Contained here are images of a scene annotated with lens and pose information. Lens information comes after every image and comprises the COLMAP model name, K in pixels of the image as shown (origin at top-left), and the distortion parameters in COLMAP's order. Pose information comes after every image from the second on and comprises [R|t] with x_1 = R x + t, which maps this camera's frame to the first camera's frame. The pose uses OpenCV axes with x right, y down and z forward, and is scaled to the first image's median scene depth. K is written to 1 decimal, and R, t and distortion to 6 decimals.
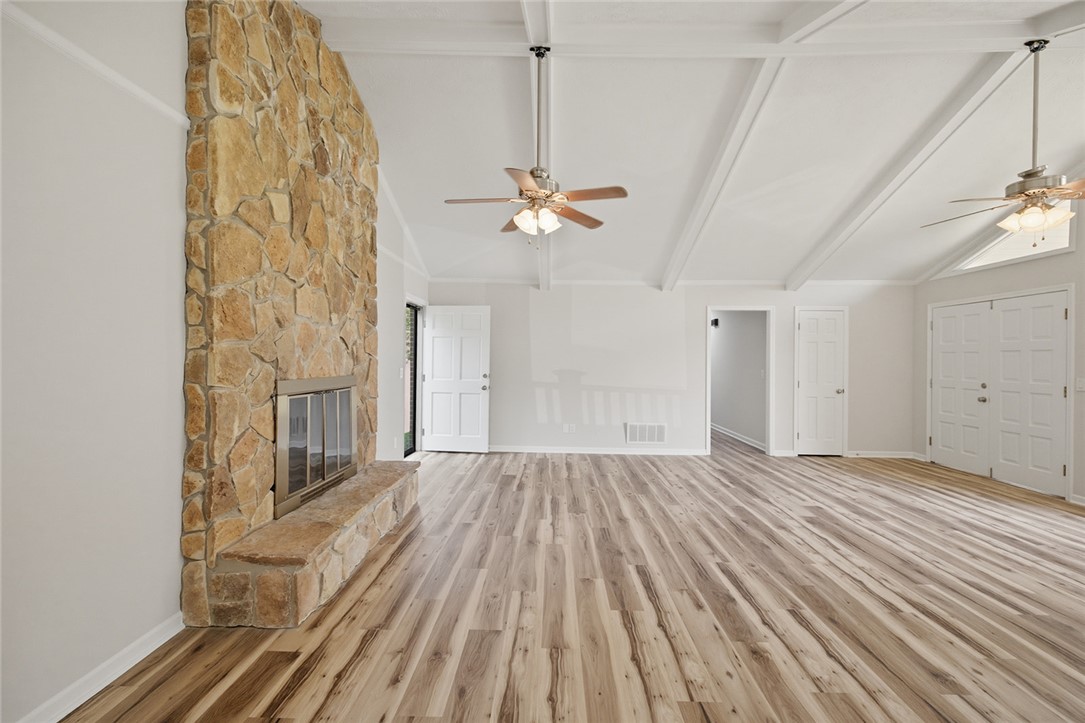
lens RADIAL K [[470.3, 0, 542.5], [0, 470.3, 361.5], [0, 0, 1]] dist [0.004535, -0.000465]
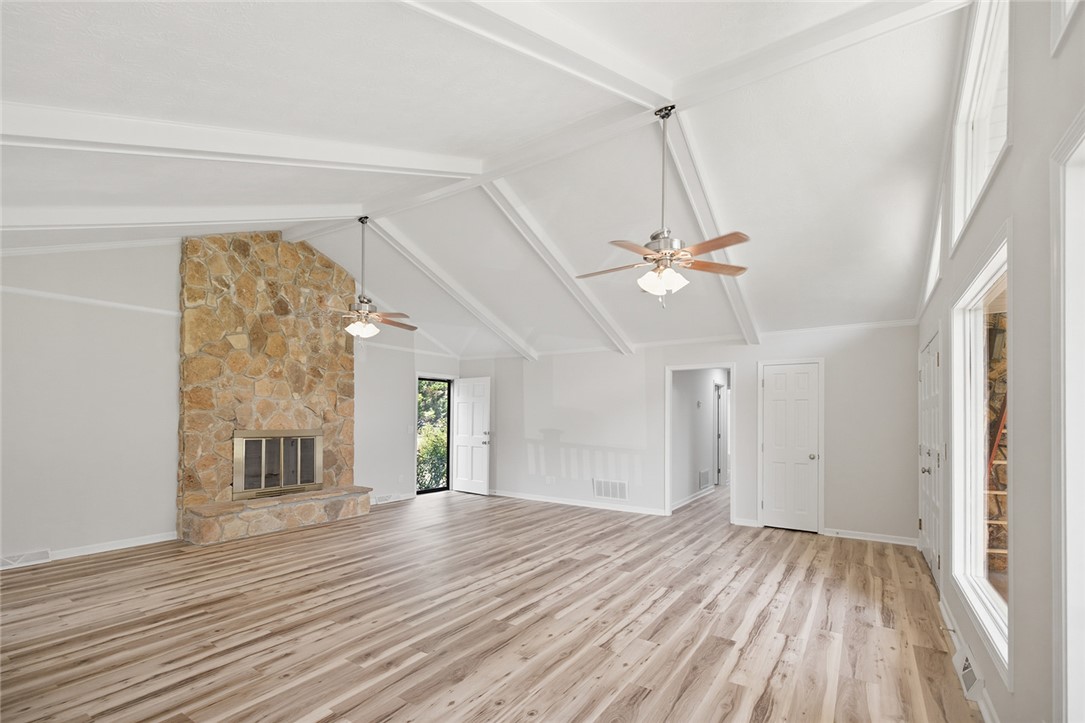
lens RADIAL K [[489.1, 0, 542.3], [0, 489.1, 415.4], [0, 0, 1]] dist [0.002800, 0.000237]
pose [[0.846805, -0.005901, -0.531870, 1.317380], [-0.002743, 0.999877, -0.015460, 0.005897], [0.531896, 0.014550, 0.846685, -0.037565]]
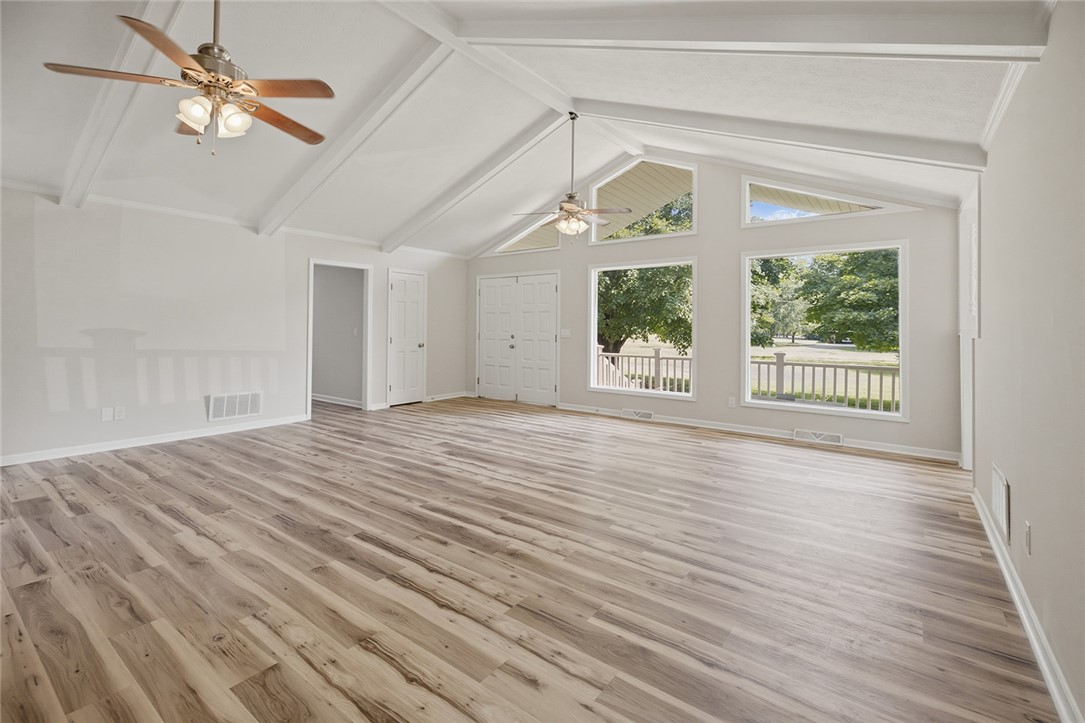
lens RADIAL K [[487.3, 0, 539.3], [0, 487.3, 322.9], [0, 0, 1]] dist [0.000995, -0.000034]
pose [[0.581544, 0.001384, 0.813514, -0.318498], [0.001595, 0.999995, -0.002842, 0.023343], [-0.813513, 0.002950, 0.581539, 0.142444]]
